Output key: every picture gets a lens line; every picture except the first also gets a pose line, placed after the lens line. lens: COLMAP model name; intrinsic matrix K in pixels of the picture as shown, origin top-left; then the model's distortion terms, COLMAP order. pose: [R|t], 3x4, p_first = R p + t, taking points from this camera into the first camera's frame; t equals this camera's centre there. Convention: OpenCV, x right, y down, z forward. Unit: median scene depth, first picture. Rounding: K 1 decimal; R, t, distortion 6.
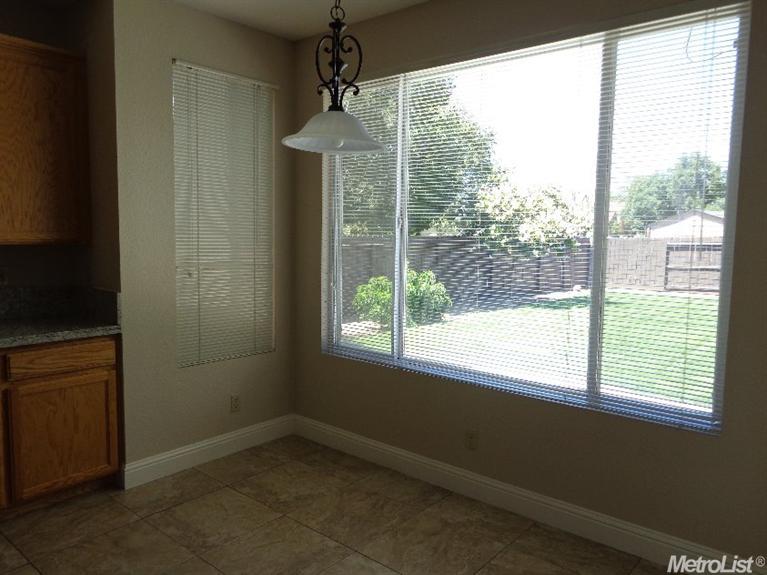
lens RADIAL K [[573.7, 0, 383.7], [0, 573.7, 285.4], [0, 0, 1]] dist [-0.003992, 0.003558]
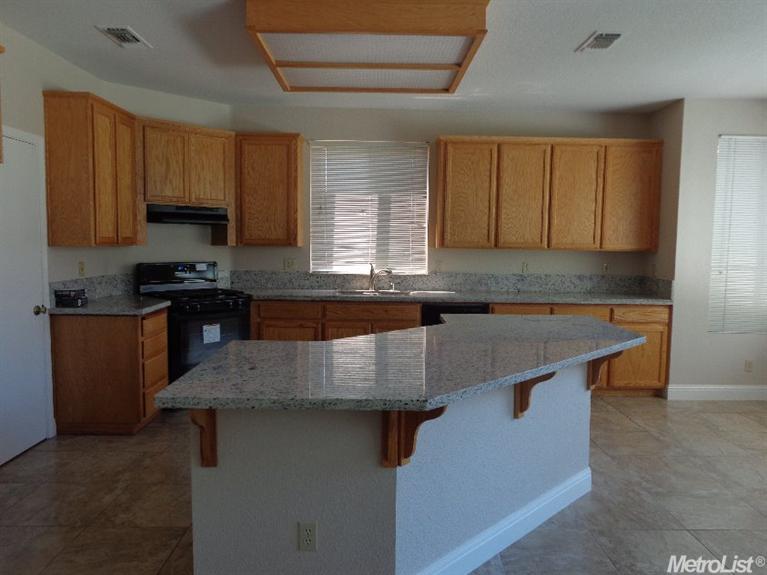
lens RADIAL K [[573.7, 0, 385.0], [0, 573.7, 285.8], [0, 0, 1]] dist [-0.003992, 0.003558]
pose [[0.651329, 0.054544, -0.756833, 0.255615], [-0.072520, 0.997322, 0.009465, 0.073149], [0.755322, 0.048720, 0.653540, -0.723068]]
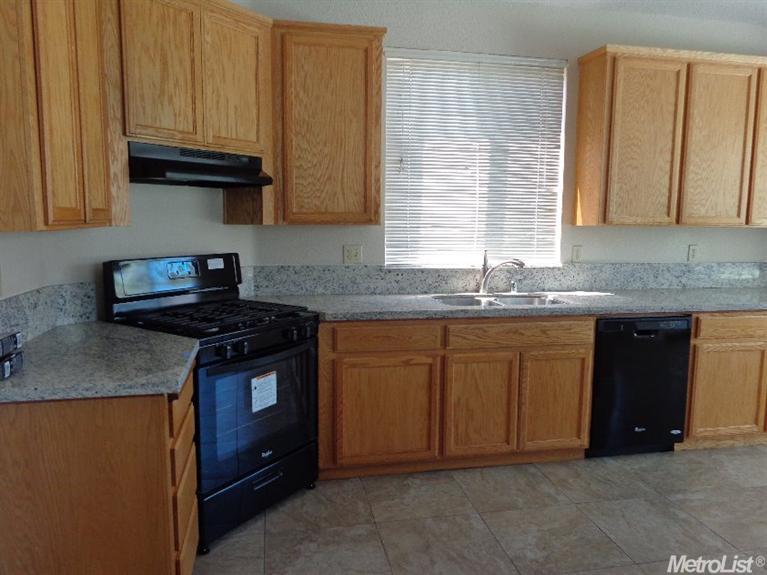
lens RADIAL K [[573.7, 0, 386.7], [0, 573.7, 284.4], [0, 0, 1]] dist [-0.003992, 0.003558]
pose [[0.781152, 0.065585, -0.620886, -0.588663], [-0.054135, 0.997837, 0.037295, 0.057199], [0.621989, 0.004478, 0.783013, -0.590873]]
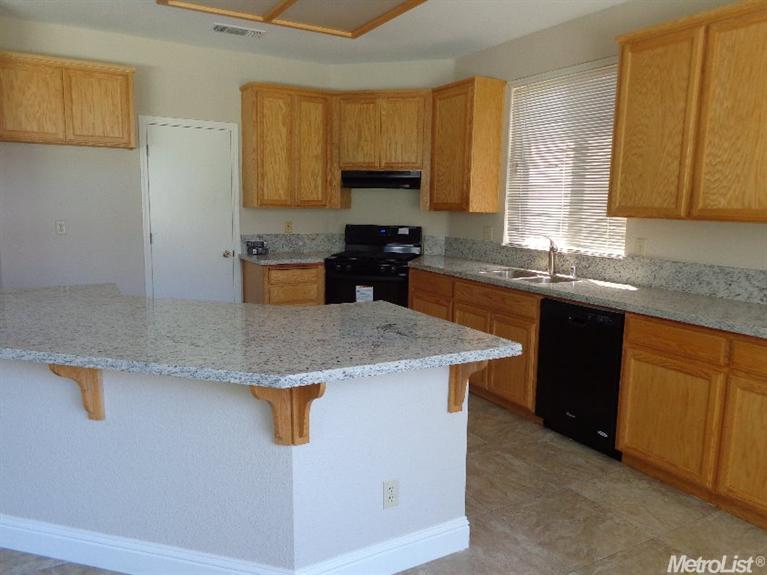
lens RADIAL K [[573.7, 0, 385.7], [0, 573.7, 281.9], [0, 0, 1]] dist [-0.003992, 0.003558]
pose [[-0.340994, 0.108204, -0.933818, 0.244983], [-0.109548, 0.982012, 0.153791, -0.037432], [0.933661, 0.154740, -0.323006, 0.519244]]
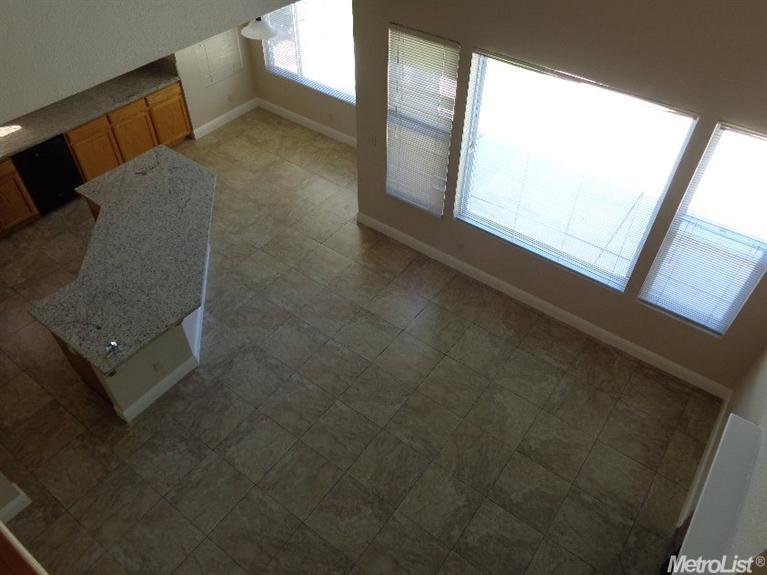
lens RADIAL K [[573.7, 0, 384.3], [0, 573.7, 287.1], [0, 0, 1]] dist [-0.003992, 0.003558]
pose [[0.998148, -0.047351, 0.038193, 0.257382], [0.011931, 0.768001, 0.640338, -0.768228], [-0.059653, -0.638696, 0.767143, -1.430897]]
